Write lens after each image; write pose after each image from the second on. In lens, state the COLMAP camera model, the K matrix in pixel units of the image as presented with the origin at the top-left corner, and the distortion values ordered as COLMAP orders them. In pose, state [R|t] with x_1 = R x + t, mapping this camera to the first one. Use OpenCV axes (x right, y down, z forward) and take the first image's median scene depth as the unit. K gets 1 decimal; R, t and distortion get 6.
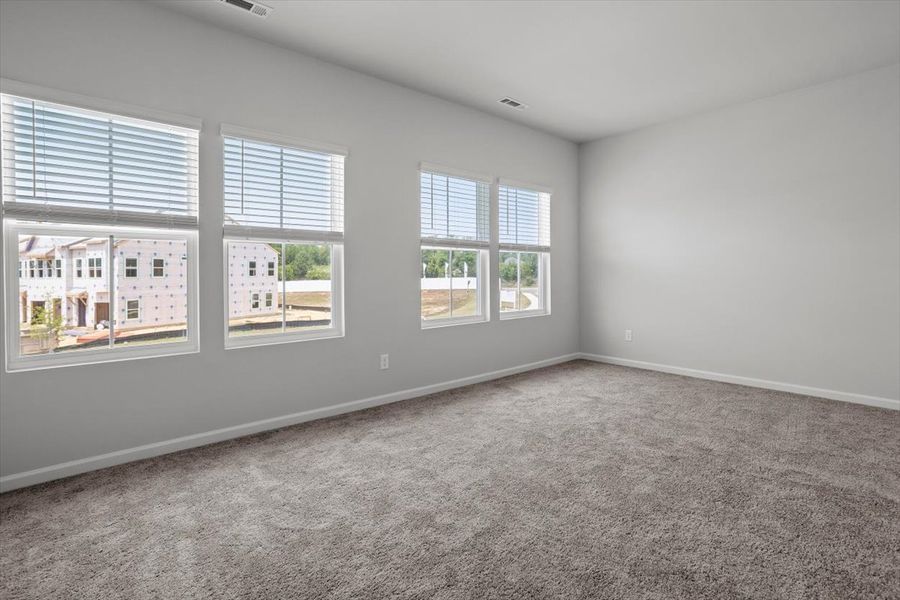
lens RADIAL K [[446.3, 0, 447.8], [0, 446.3, 279.9], [0, 0, 1]] dist [-0.052034, 0.032933]
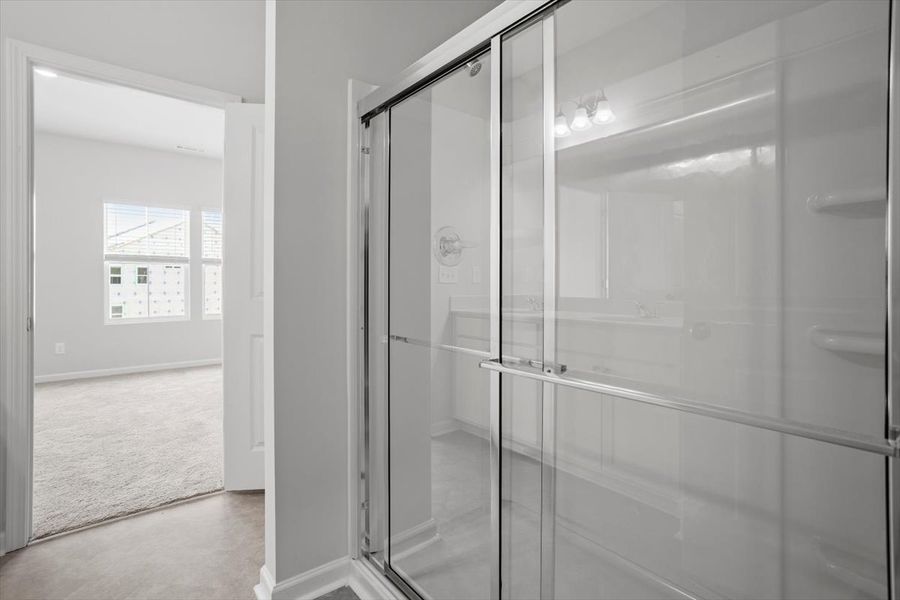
lens RADIAL K [[446.3, 0, 447.8], [0, 446.3, 279.9], [0, 0, 1]] dist [-0.052034, 0.032933]
pose [[0.998779, 0.002236, -0.049348, 0.133515], [-0.003127, 0.999833, -0.017996, -0.000315], [0.049299, 0.018128, 0.998620, -0.031929]]
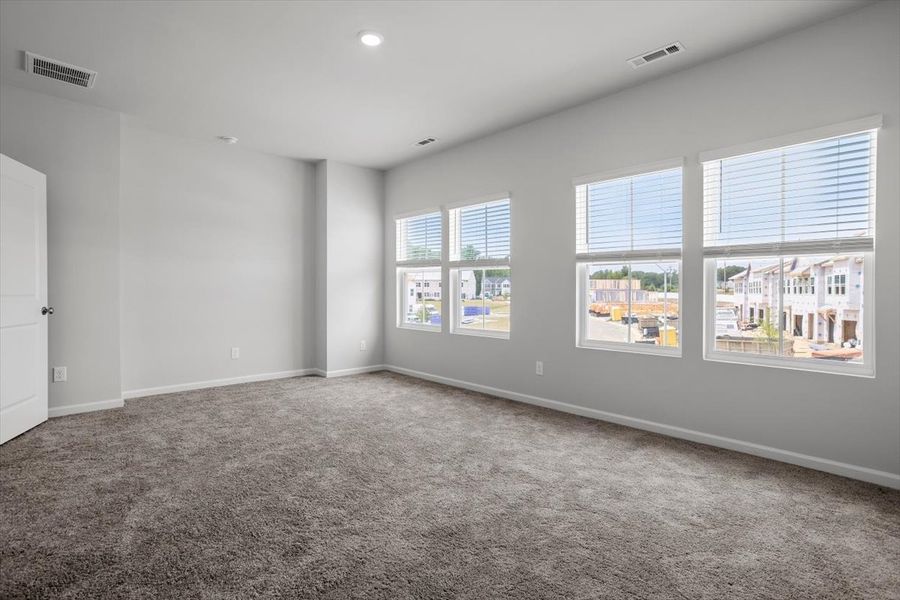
lens RADIAL K [[435.8, 0, 452.7], [0, 435.8, 296.9], [0, 0, 1]] dist [-0.050716, 0.030623]
pose [[0.043563, 0.016715, -0.998911, 0.117513], [-0.015517, 0.999751, 0.016053, -0.001666], [0.998930, 0.014800, 0.043812, 0.089074]]
